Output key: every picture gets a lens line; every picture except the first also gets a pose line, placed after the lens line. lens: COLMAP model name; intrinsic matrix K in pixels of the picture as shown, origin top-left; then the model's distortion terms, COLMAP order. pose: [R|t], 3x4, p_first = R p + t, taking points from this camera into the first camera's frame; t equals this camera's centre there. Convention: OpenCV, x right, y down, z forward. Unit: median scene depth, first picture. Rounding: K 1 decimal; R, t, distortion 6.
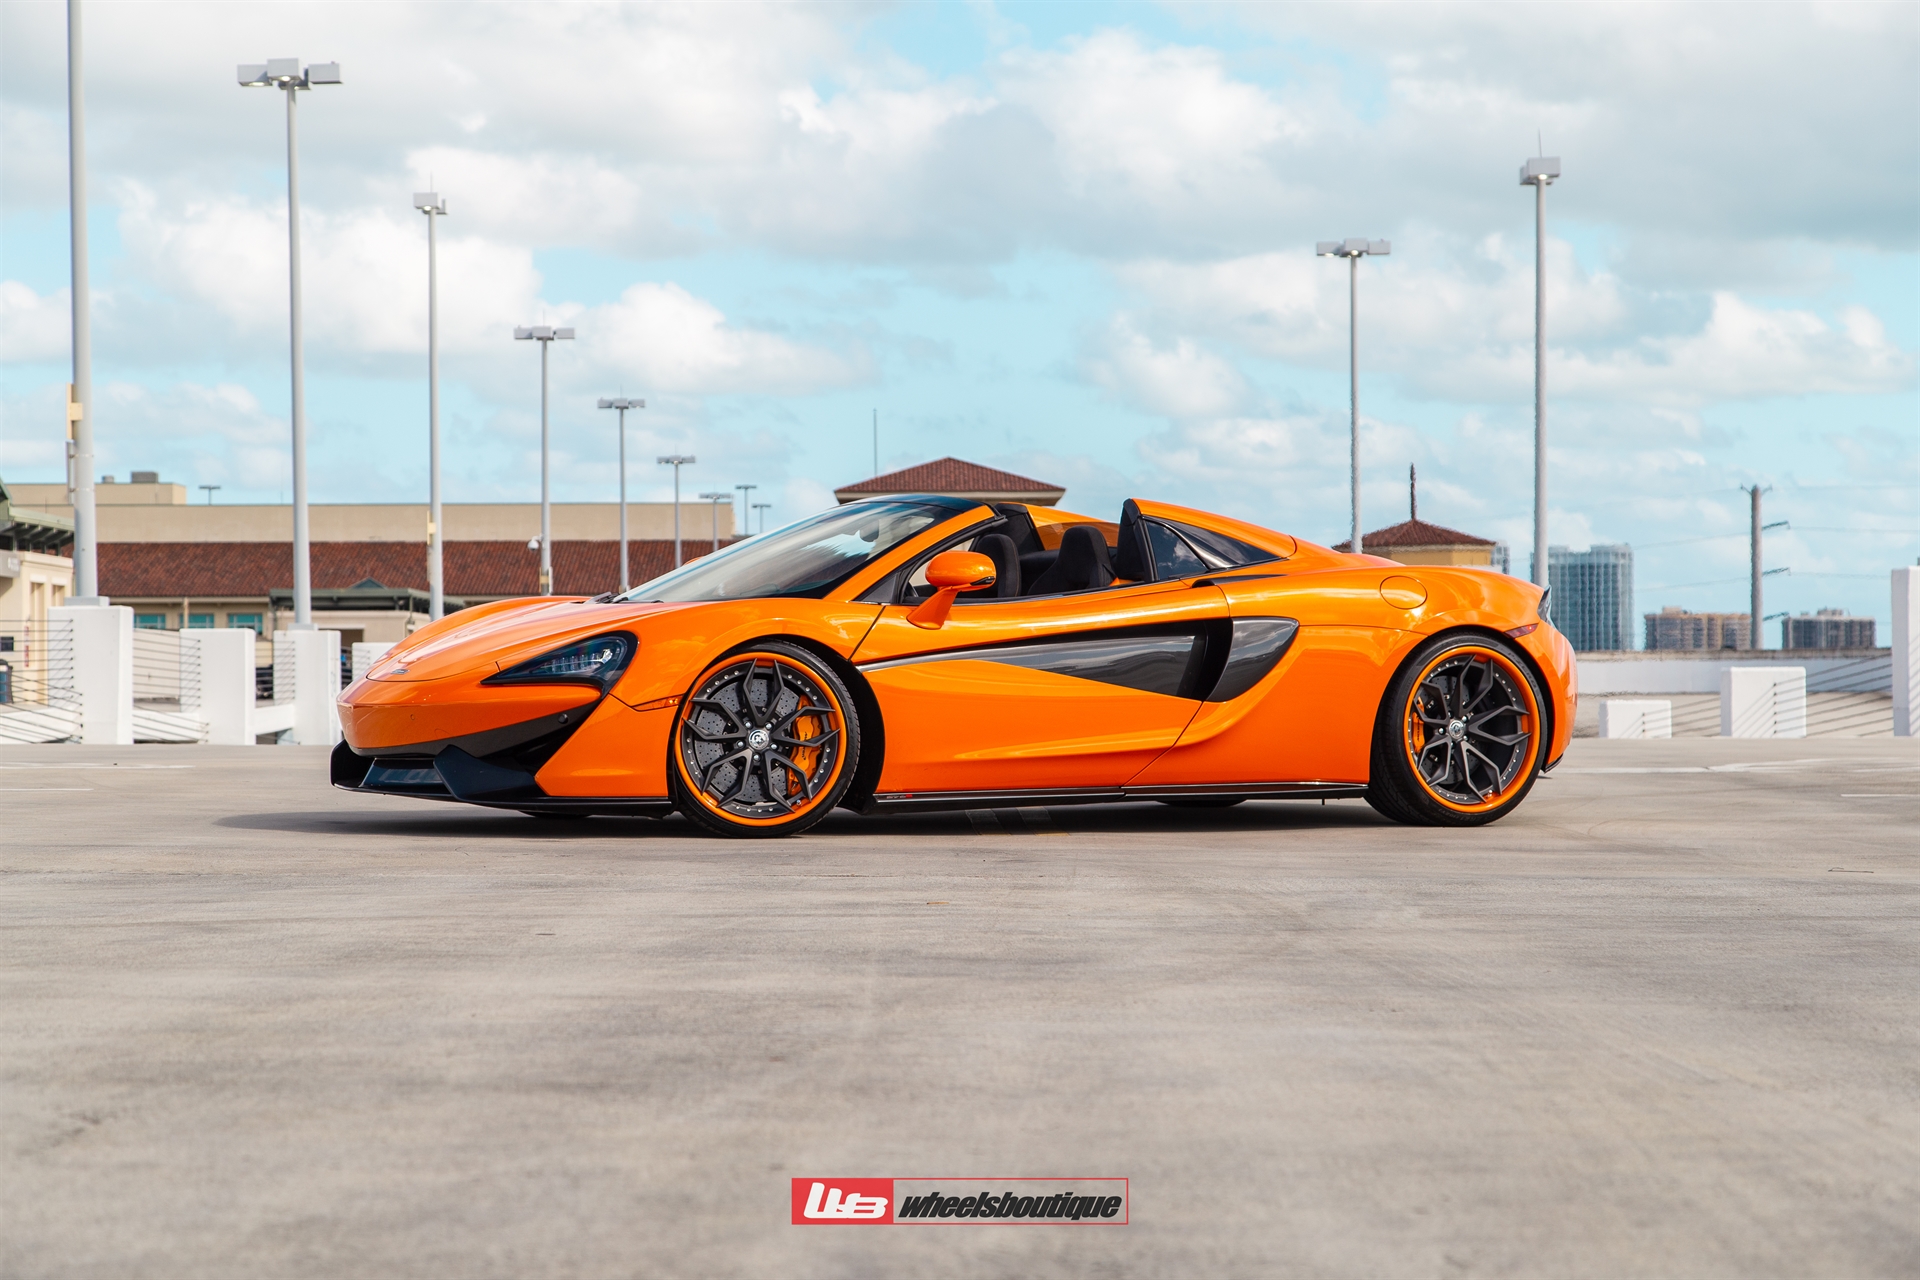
lens RADIAL K [[4413.7, 0, 959.8], [0, 4413.7, 638.9], [0, 0, 1]] dist [0.055246, 0.000000]
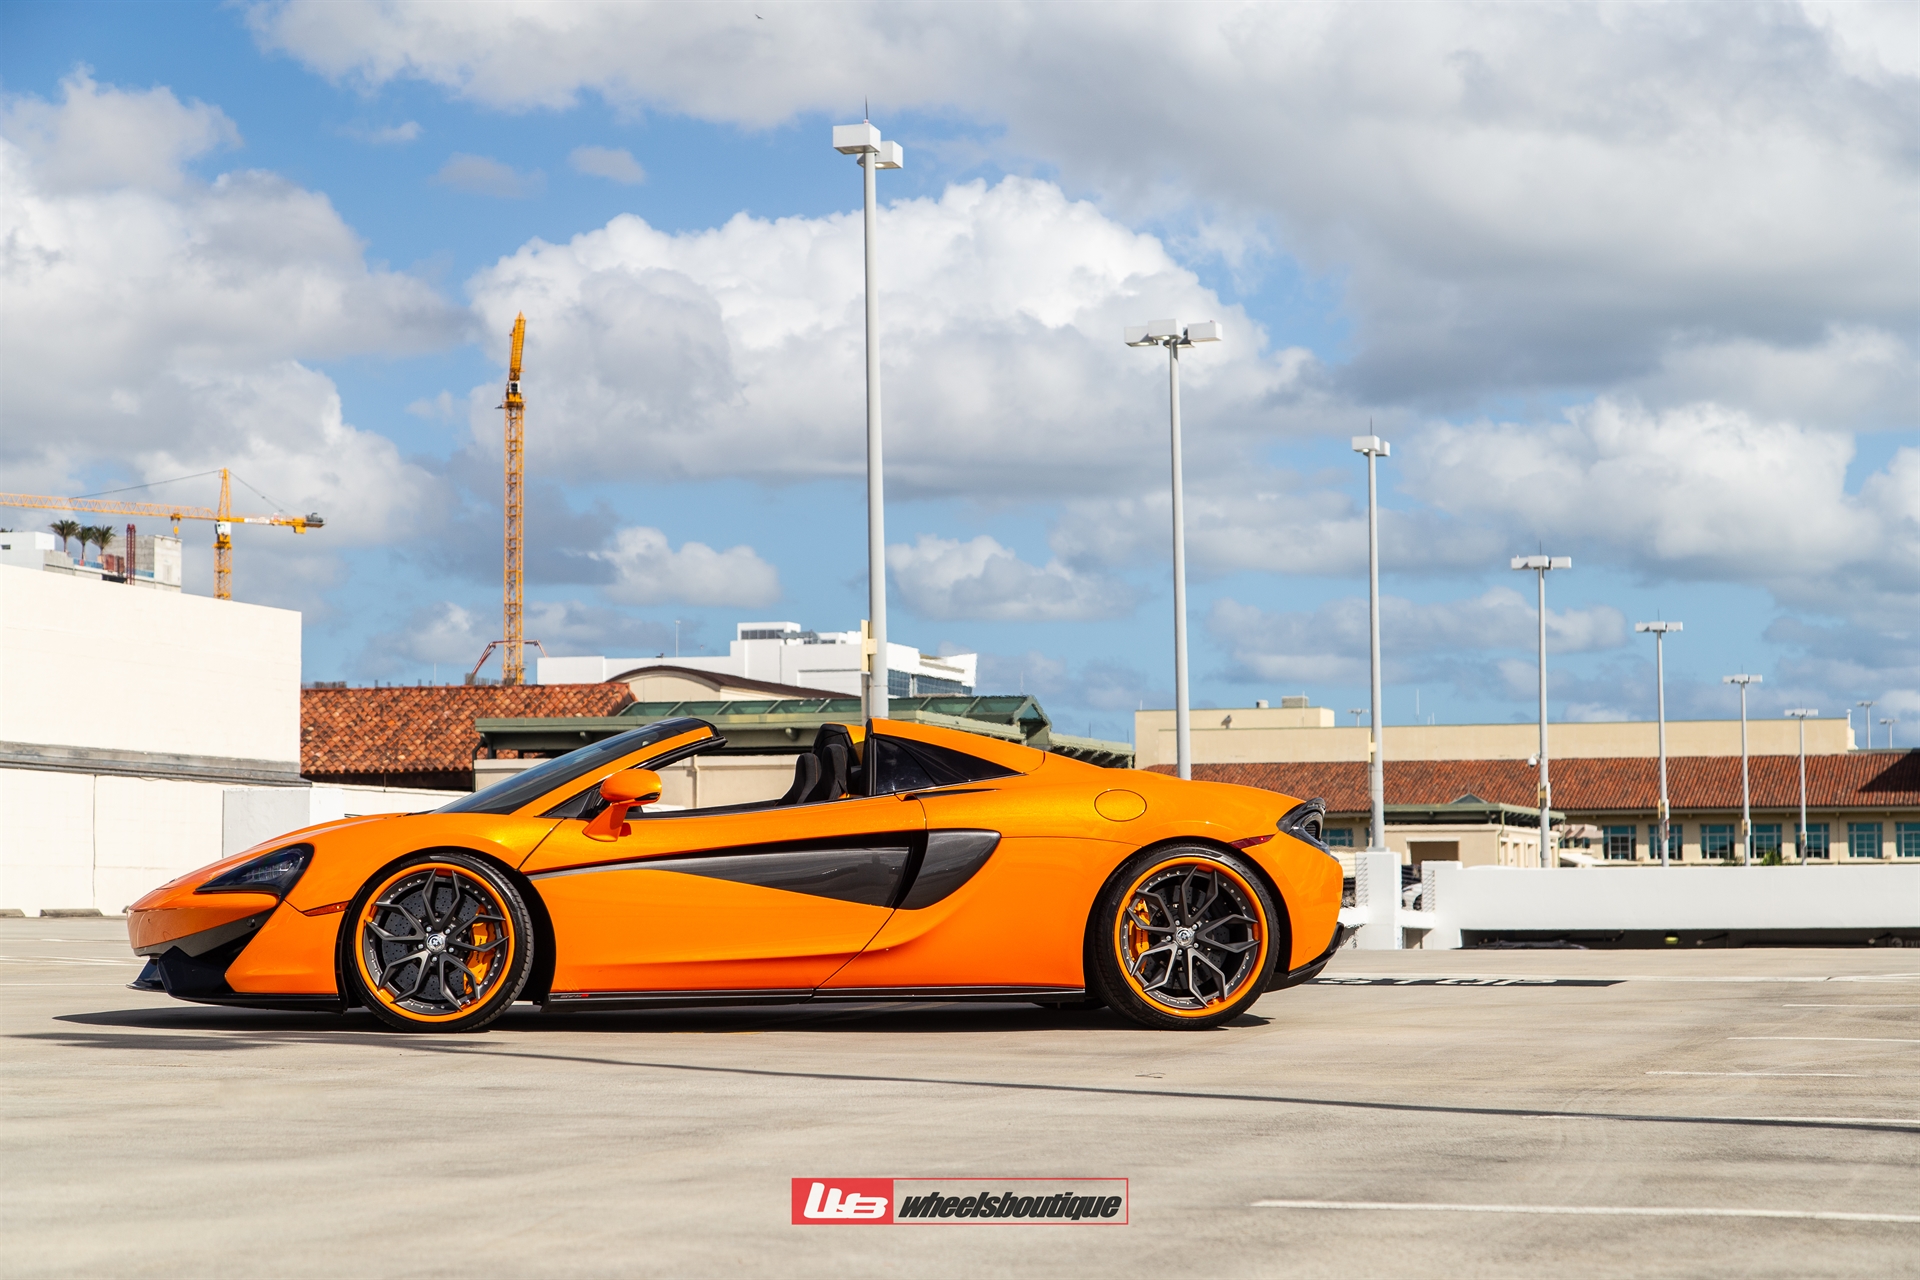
lens RADIAL K [[4149.7, 0, 960.0], [0, 4149.7, 640.7], [0, 0, 1]] dist [-0.026250, 0.000000]
pose [[0.939966, -0.019381, -0.340719, 0.402499], [0.002112, 0.998697, -0.050982, 0.000568], [0.341263, 0.047202, 0.938782, 0.065484]]
